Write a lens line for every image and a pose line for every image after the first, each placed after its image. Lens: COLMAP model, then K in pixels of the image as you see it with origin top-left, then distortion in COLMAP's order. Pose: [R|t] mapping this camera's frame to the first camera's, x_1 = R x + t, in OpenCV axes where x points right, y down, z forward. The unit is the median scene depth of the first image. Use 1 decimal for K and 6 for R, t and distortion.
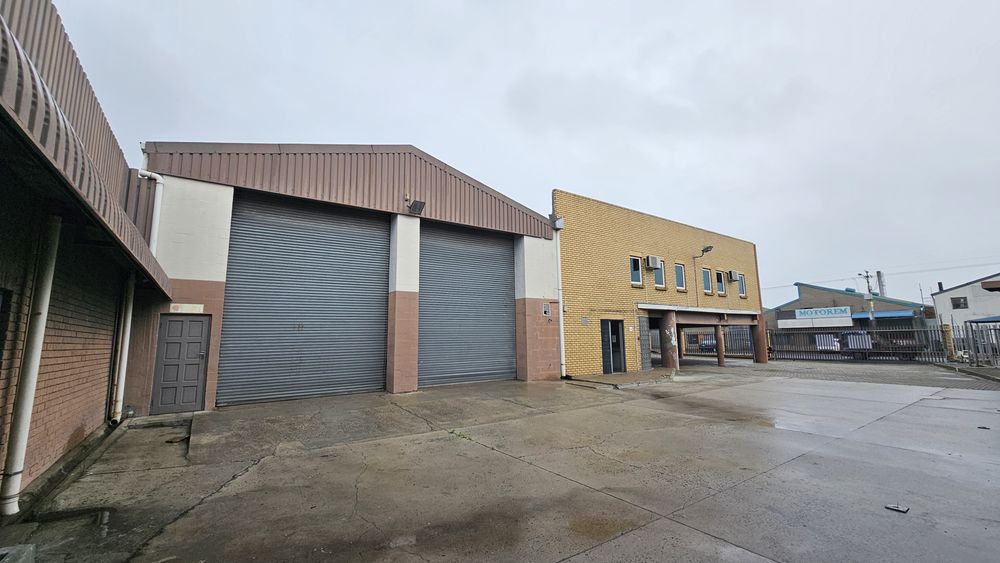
lens RADIAL K [[406.5, 0, 502.9], [0, 406.5, 278.0], [0, 0, 1]] dist [0.001132, 0.000319]
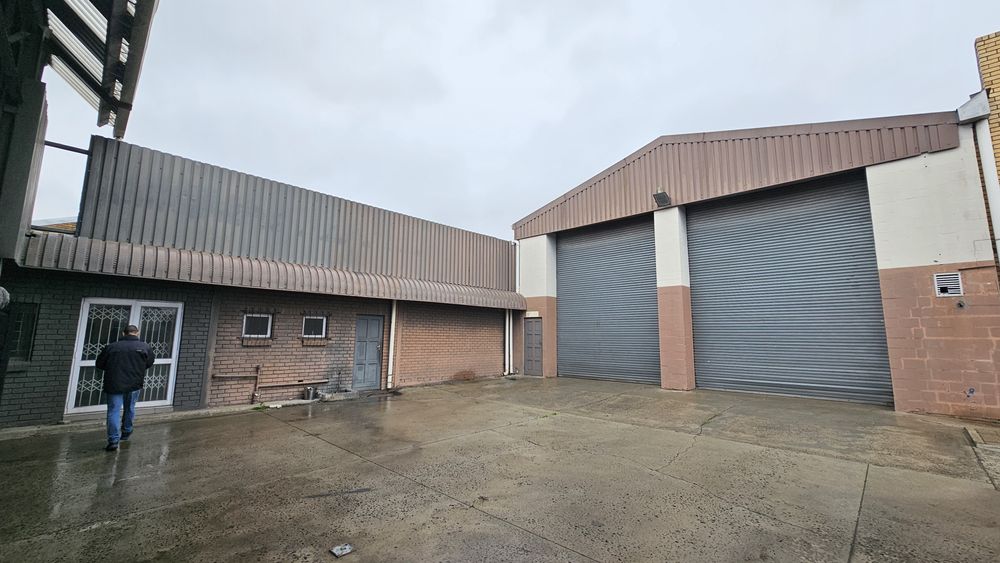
lens RADIAL K [[406.5, 0, 502.9], [0, 406.5, 278.0], [0, 0, 1]] dist [0.001132, 0.000319]
pose [[0.188300, -0.122733, -0.974413, 0.637950], [0.131474, 0.986381, -0.098833, 0.056972], [0.973272, -0.109499, 0.201871, 0.412719]]
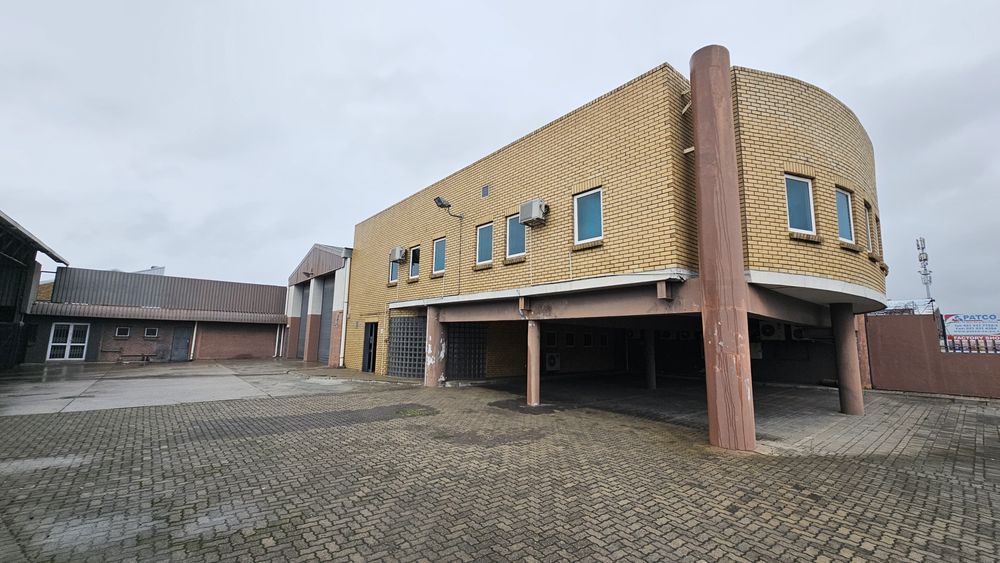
lens RADIAL K [[406.5, 0, 502.9], [0, 406.5, 278.0], [0, 0, 1]] dist [0.001132, 0.000319]
pose [[0.087272, -0.133526, -0.987195, 1.972551], [0.127734, 0.984296, -0.121842, 0.233453], [0.987961, -0.115465, 0.102957, 1.795543]]
